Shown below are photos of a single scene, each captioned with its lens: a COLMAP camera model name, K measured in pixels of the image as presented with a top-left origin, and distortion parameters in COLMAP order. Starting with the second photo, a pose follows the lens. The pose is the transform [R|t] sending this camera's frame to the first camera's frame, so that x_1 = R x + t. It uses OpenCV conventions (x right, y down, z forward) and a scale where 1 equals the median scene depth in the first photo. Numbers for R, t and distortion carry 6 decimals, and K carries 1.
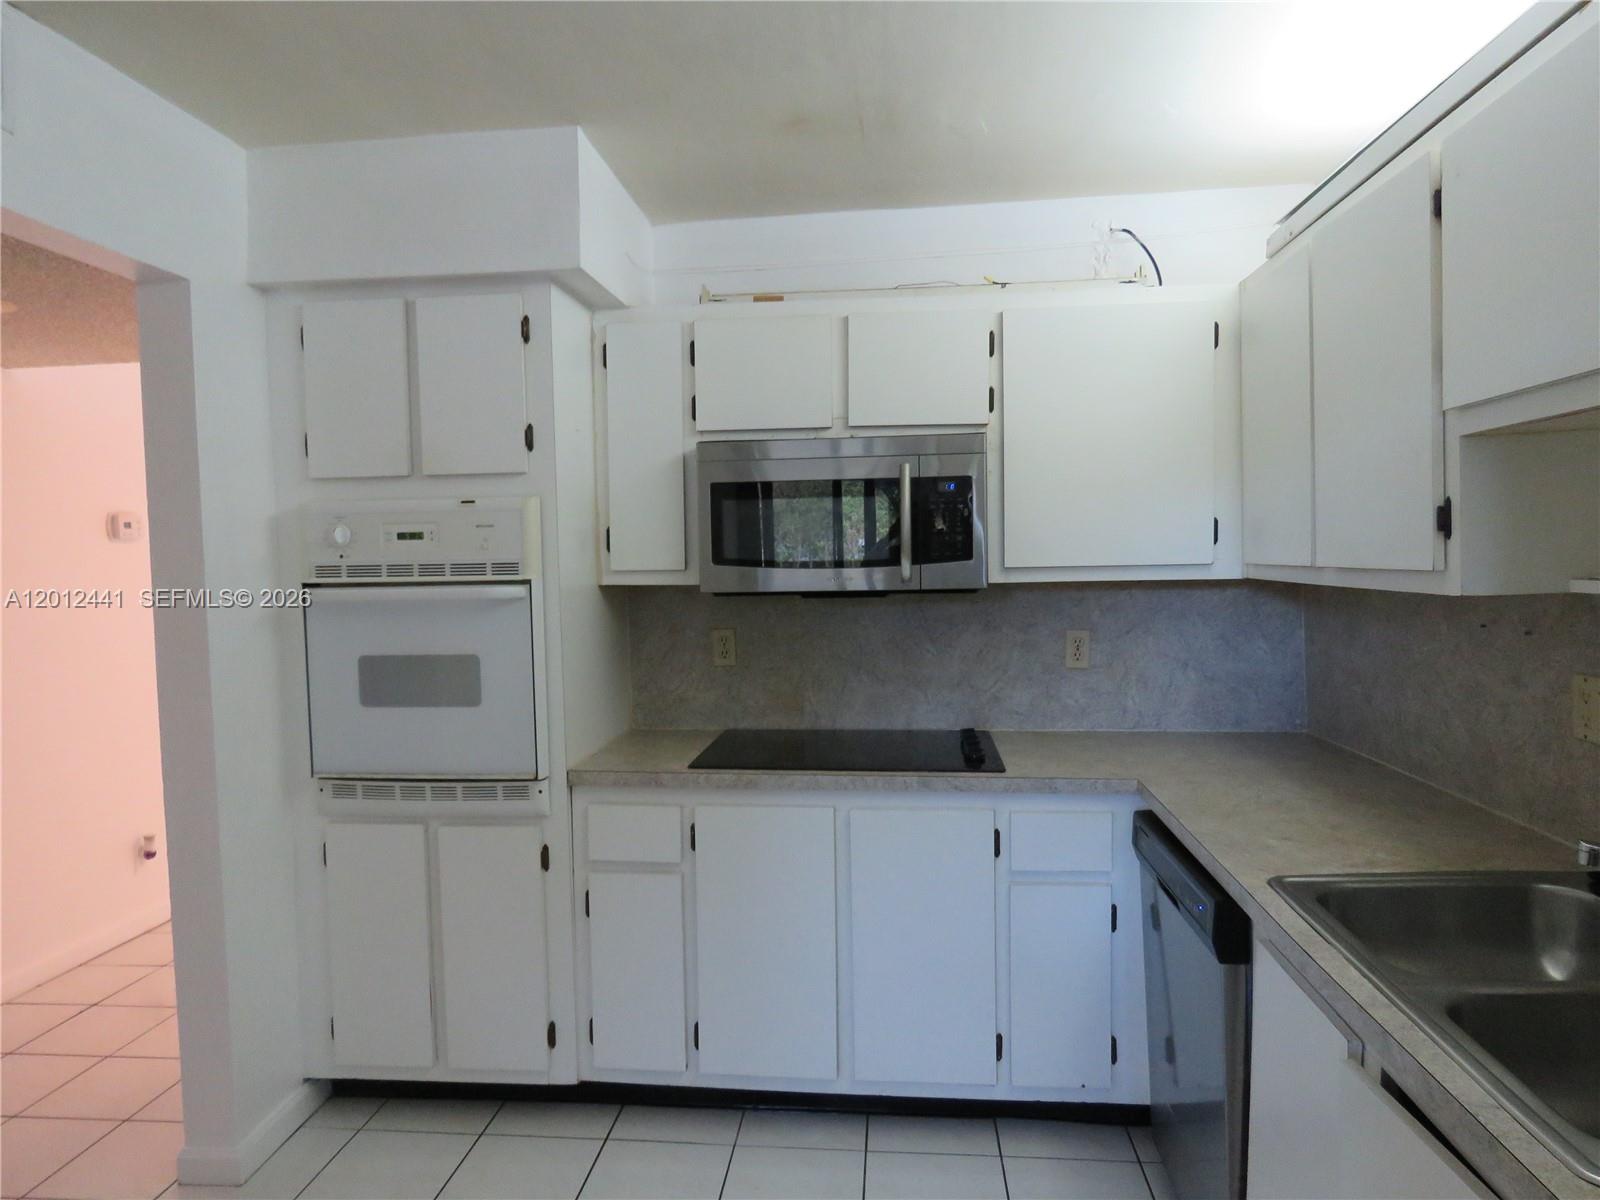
lens RADIAL K [[1014.4, 0, 792.4], [0, 1014.4, 599.7], [0, 0, 1]] dist [-0.013409, -0.000480]
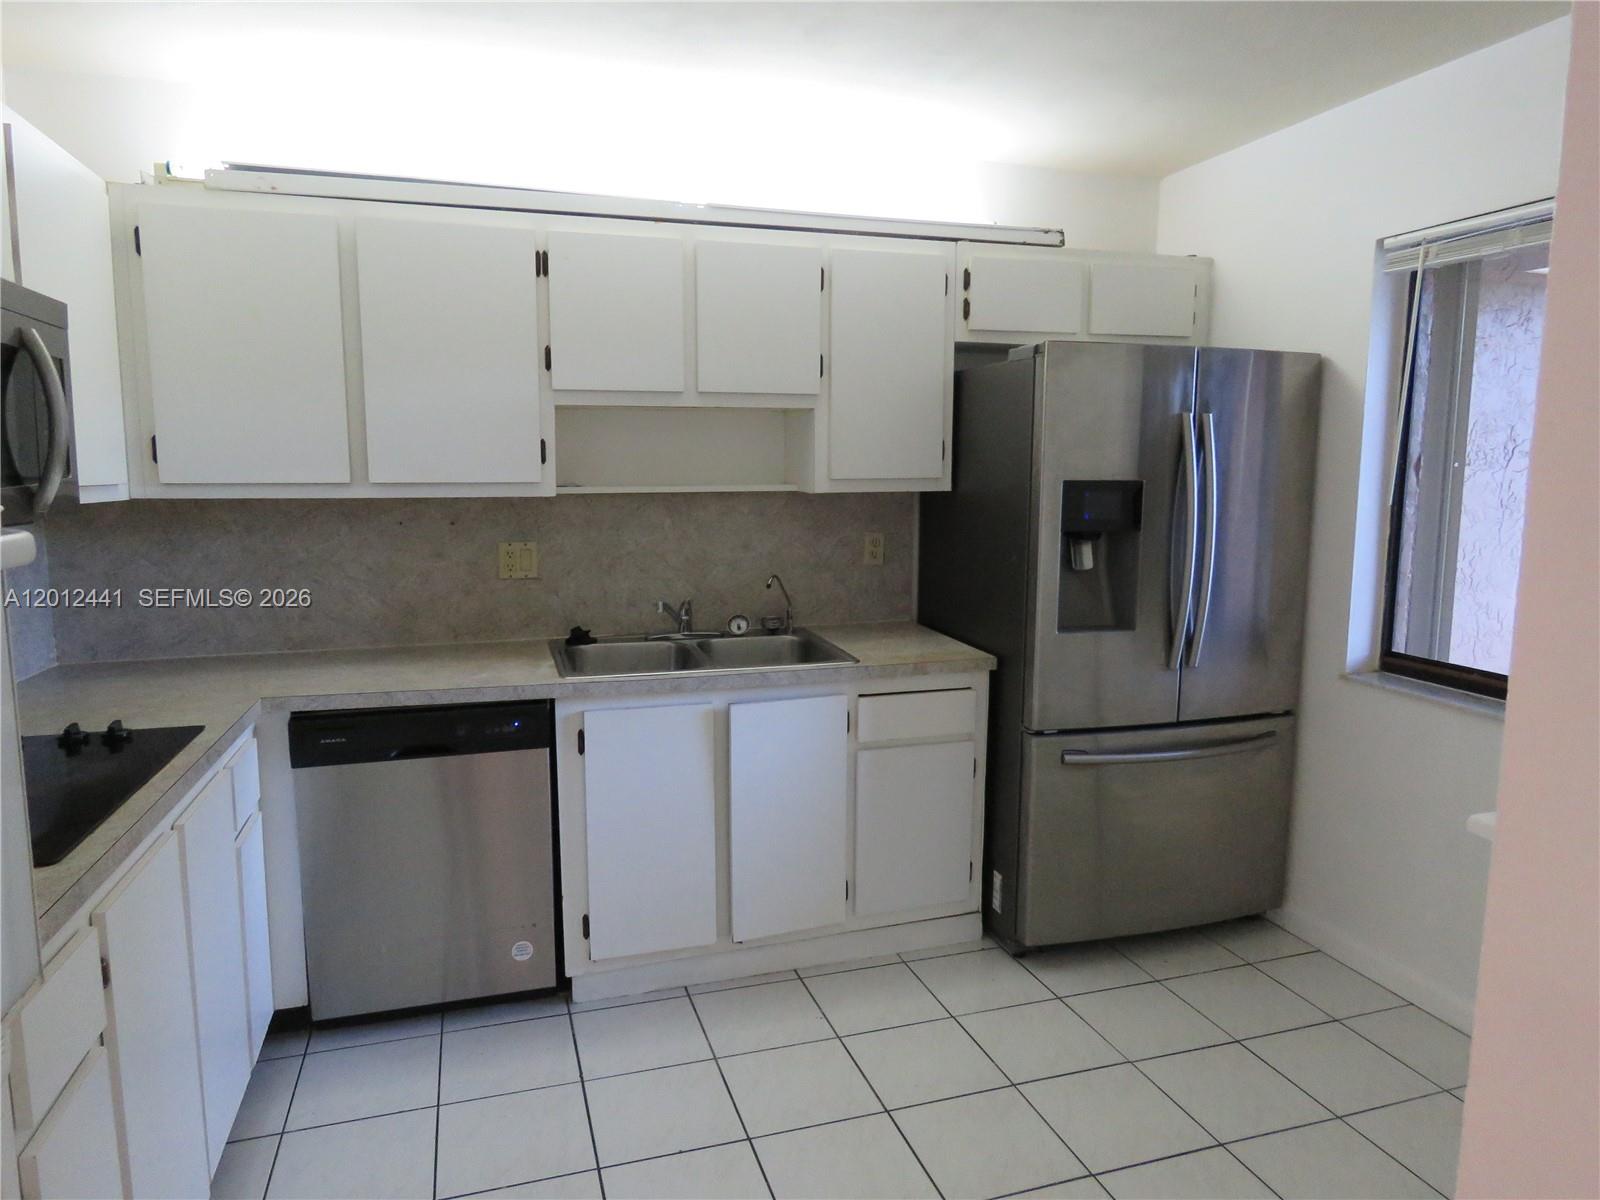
lens RADIAL K [[1024.3, 0, 800.0], [0, 1024.3, 600.0], [0, 0, 1]] dist [-0.007785, 0.001341]
pose [[-0.404176, -0.097865, 0.909431, -0.735429], [0.048236, 0.990596, 0.128037, -0.020711], [-0.913409, 0.095617, -0.395654, 0.845715]]
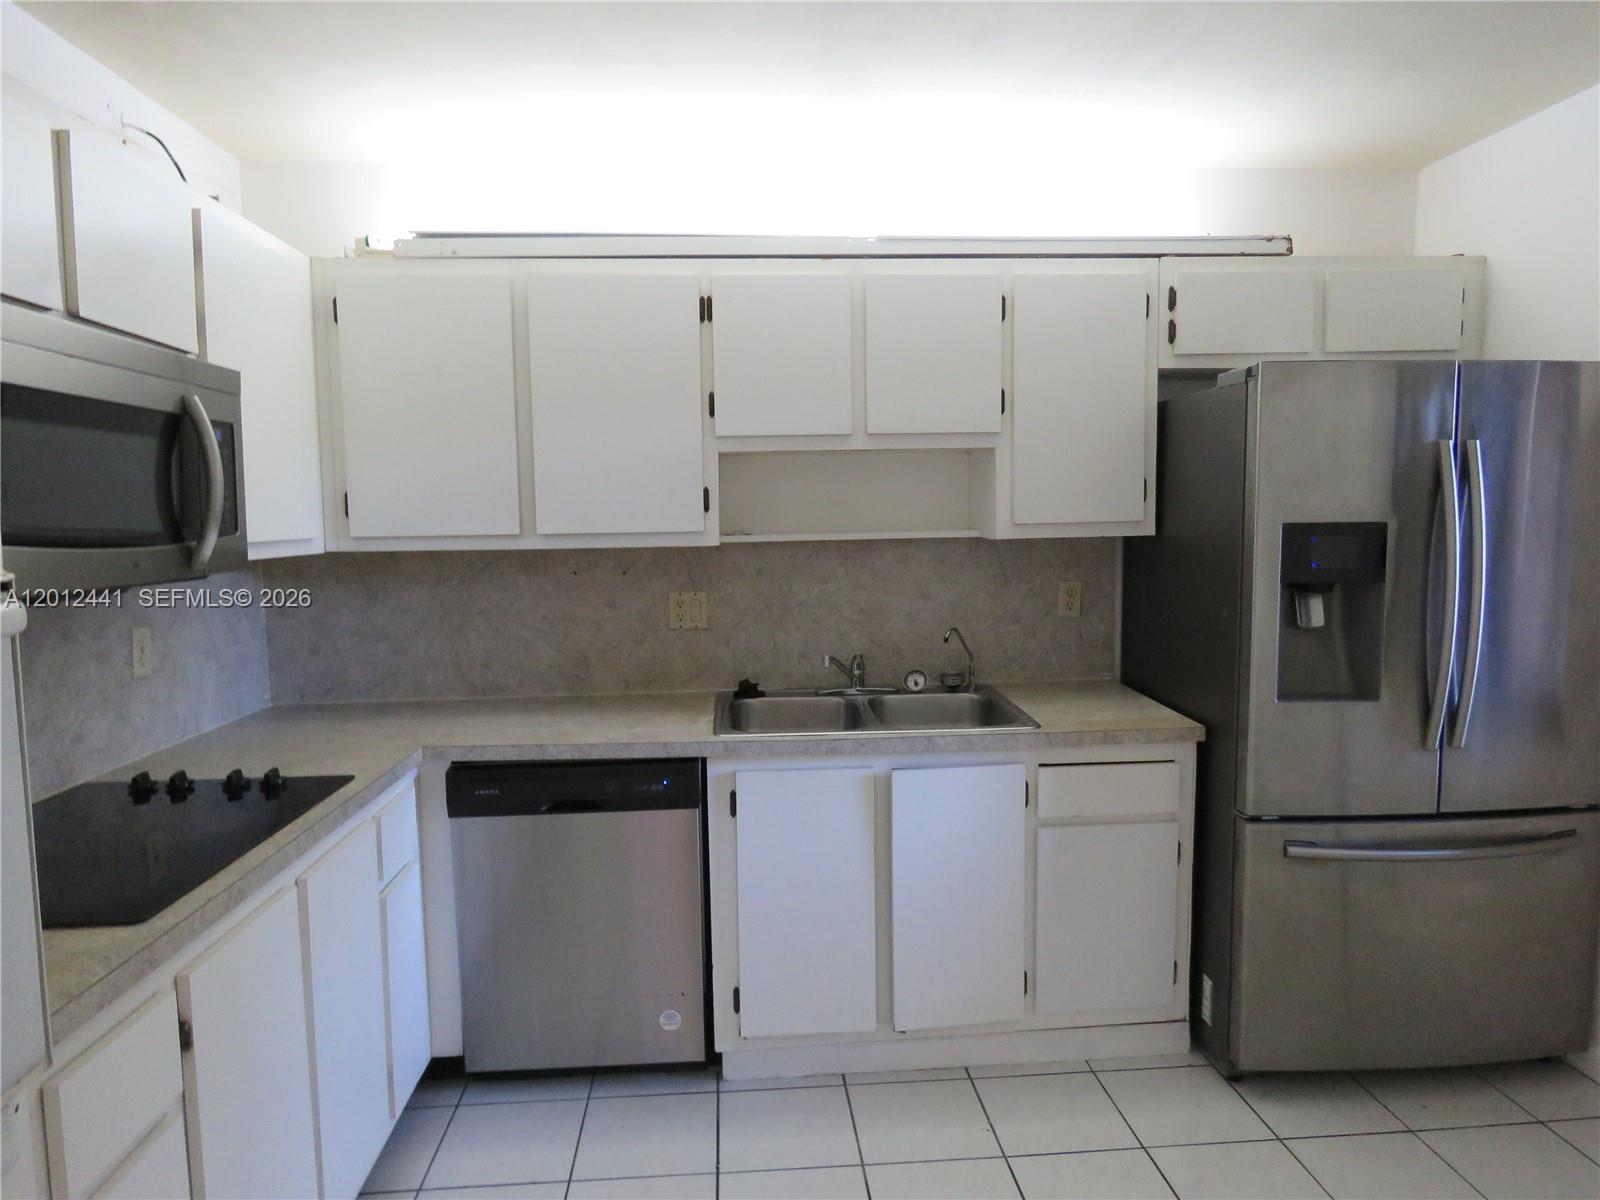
lens RADIAL K [[1024.3, 0, 800.0], [0, 1024.3, 600.0], [0, 0, 1]] dist [-0.007785, 0.001341]
pose [[-0.178793, -0.063716, 0.981821, -0.683537], [0.062735, 0.995132, 0.076004, -0.022483], [-0.981885, 0.075184, -0.173925, 0.743285]]
